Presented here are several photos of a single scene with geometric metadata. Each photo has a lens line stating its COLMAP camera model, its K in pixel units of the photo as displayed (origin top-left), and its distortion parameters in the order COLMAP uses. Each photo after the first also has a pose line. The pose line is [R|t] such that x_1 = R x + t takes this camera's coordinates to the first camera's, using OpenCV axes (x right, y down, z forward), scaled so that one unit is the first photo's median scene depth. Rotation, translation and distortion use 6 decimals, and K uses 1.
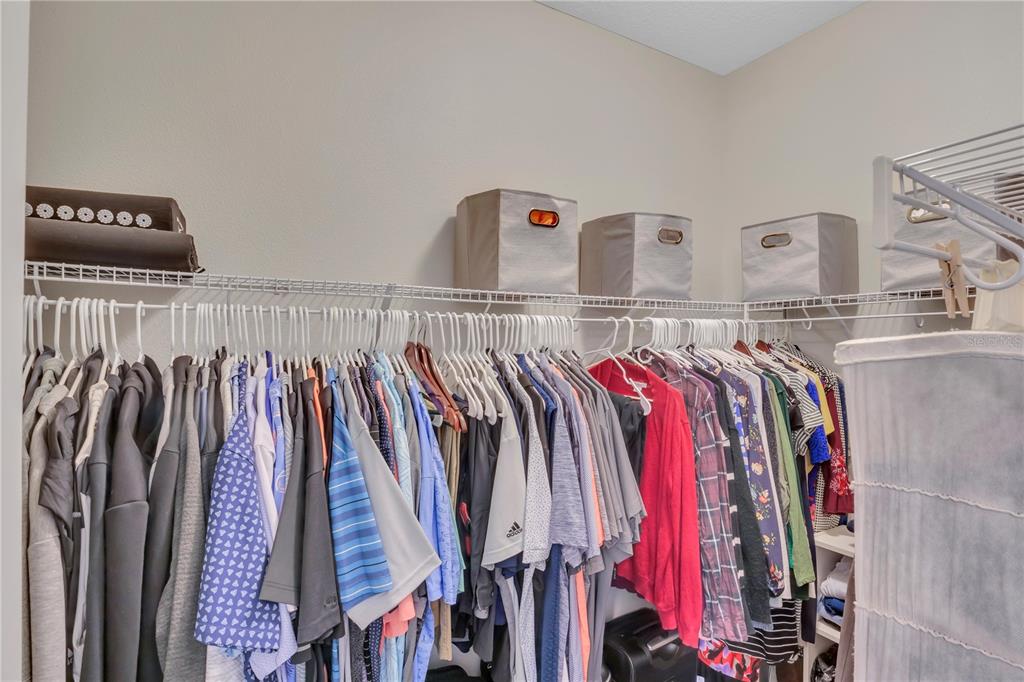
lens RADIAL K [[511.6, 0, 507.9], [0, 511.6, 340.2], [0, 0, 1]] dist [-0.008132, -0.001463]
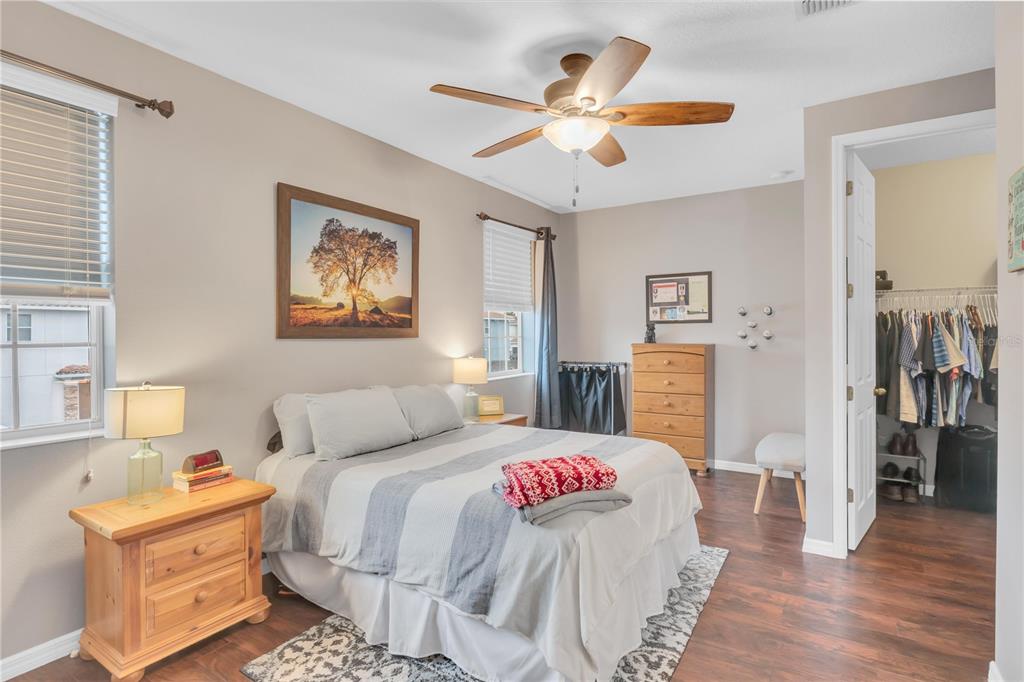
lens RADIAL K [[511.6, 0, 508.0], [0, 511.6, 337.6], [0, 0, 1]] dist [-0.008132, -0.001463]
pose [[0.431368, -0.013560, -0.902074, 1.777158], [0.007282, 0.999907, -0.011548, 0.280511], [0.902147, -0.001588, 0.431426, -3.655180]]
